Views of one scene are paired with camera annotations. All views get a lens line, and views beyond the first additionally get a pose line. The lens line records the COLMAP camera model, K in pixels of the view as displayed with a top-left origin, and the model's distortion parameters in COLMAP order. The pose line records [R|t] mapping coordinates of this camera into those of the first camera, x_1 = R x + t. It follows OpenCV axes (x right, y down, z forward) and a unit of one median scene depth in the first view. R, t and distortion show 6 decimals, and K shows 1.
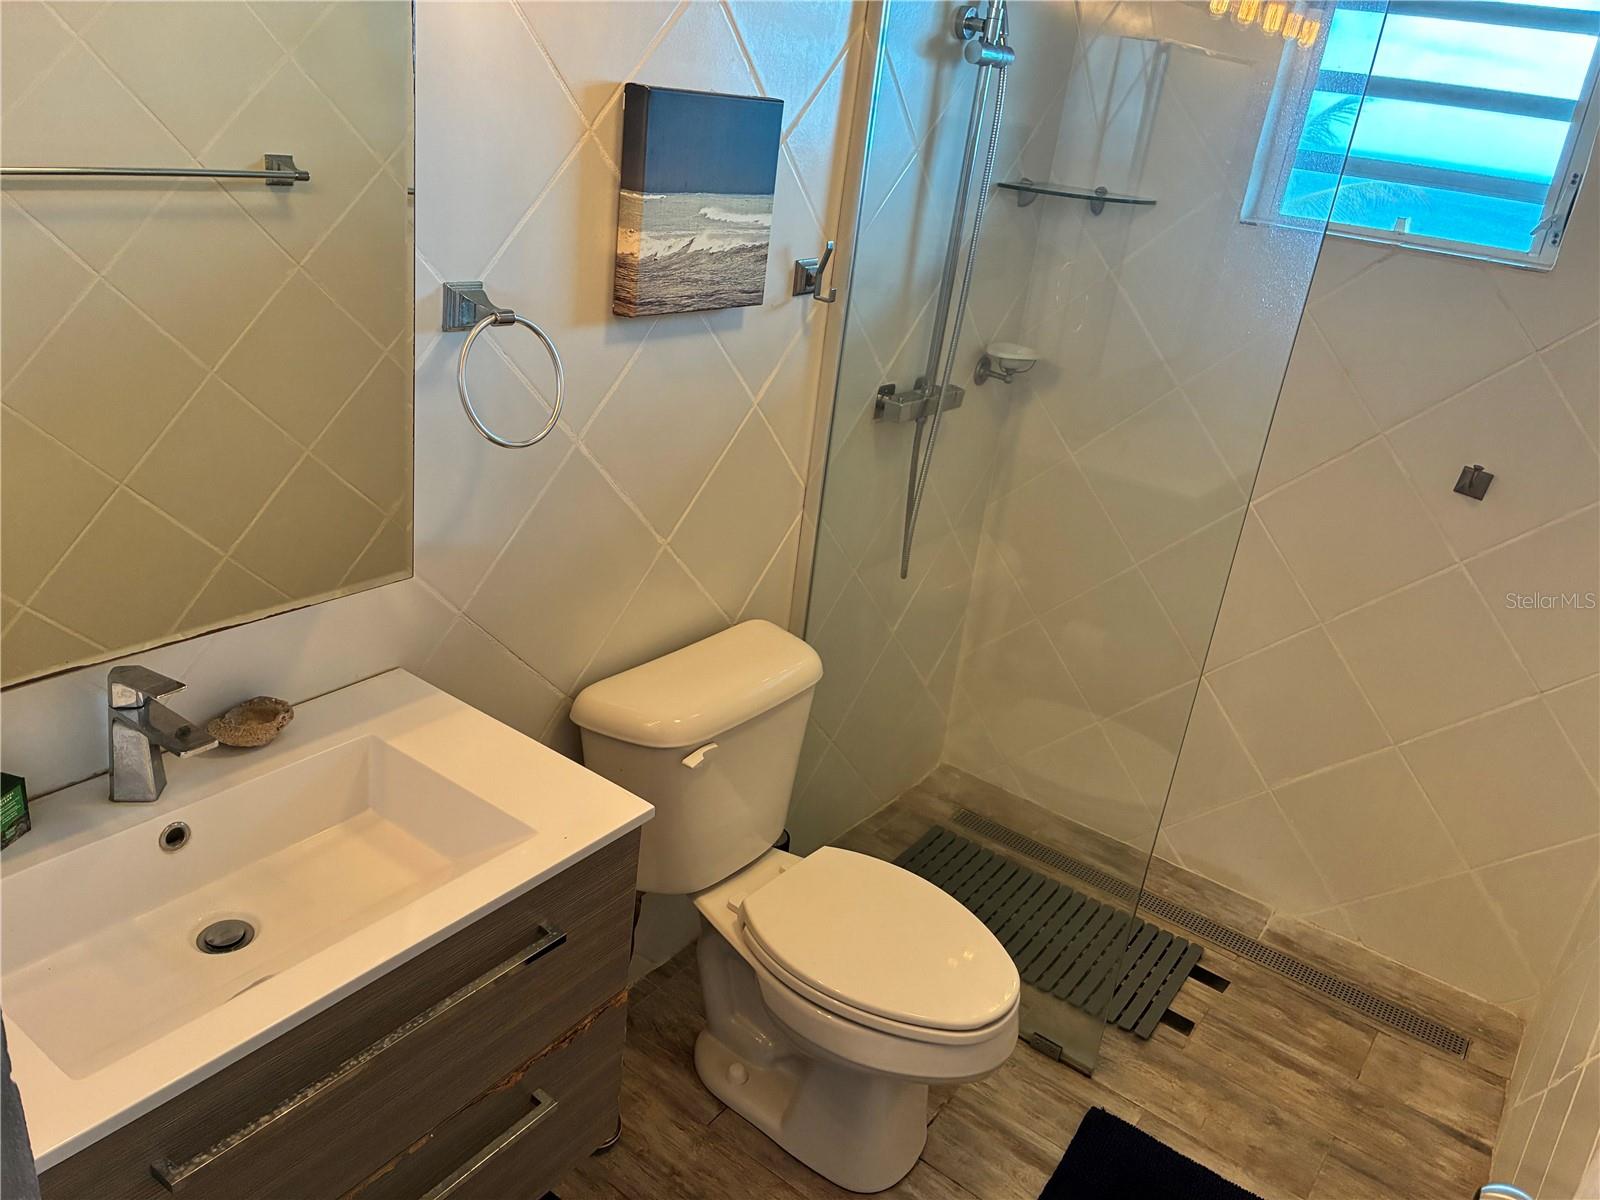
lens RADIAL K [[1201.8, 0, 805.4], [0, 1201.8, 601.4], [0, 0, 1]] dist [0.044302, -0.029768]
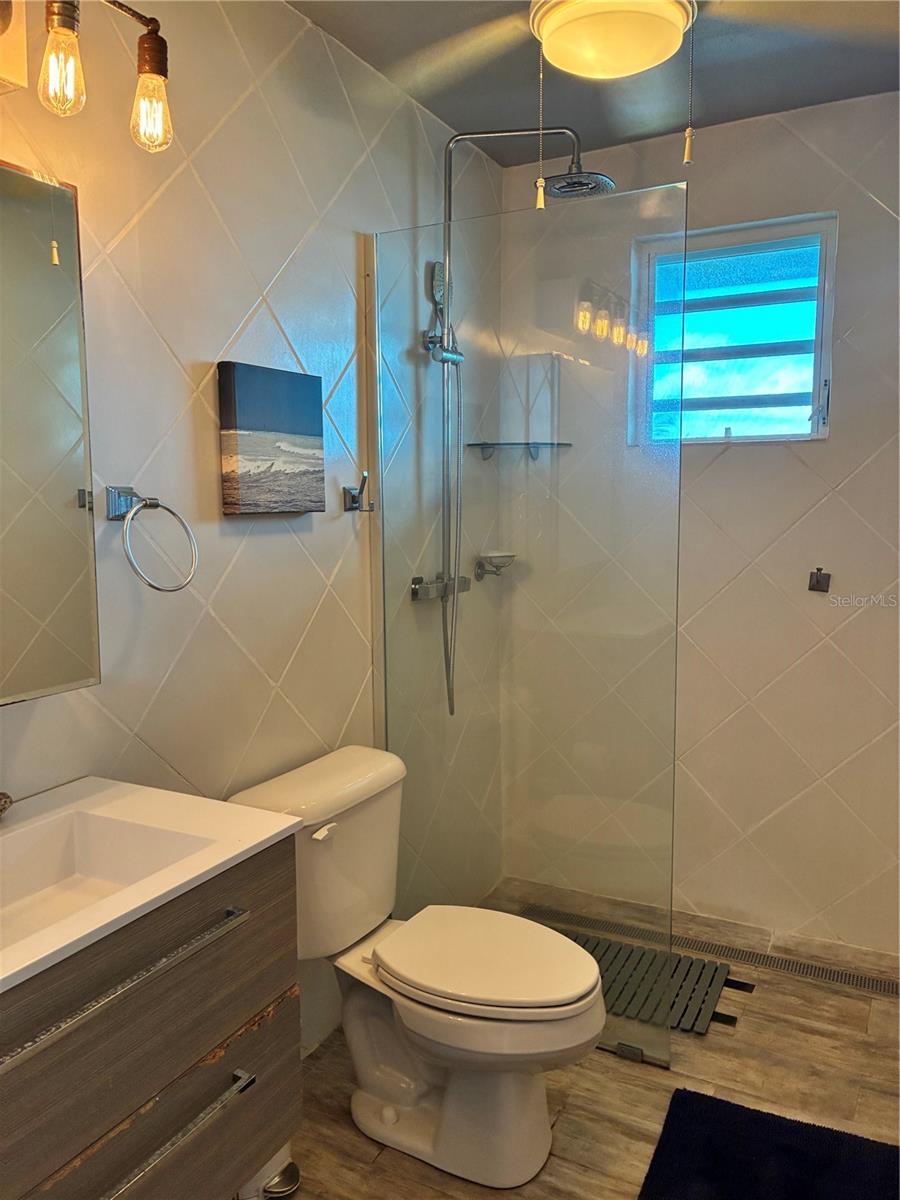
lens RADIAL K [[901.4, 0, 444.7], [0, 901.4, 598.9], [0, 0, 1]] dist [0.044302, -0.029768]
pose [[0.982013, -0.145447, 0.120399, -0.036172], [0.172569, 0.950141, -0.259717, 0.144054], [-0.076621, 0.275823, 0.958150, -0.017696]]
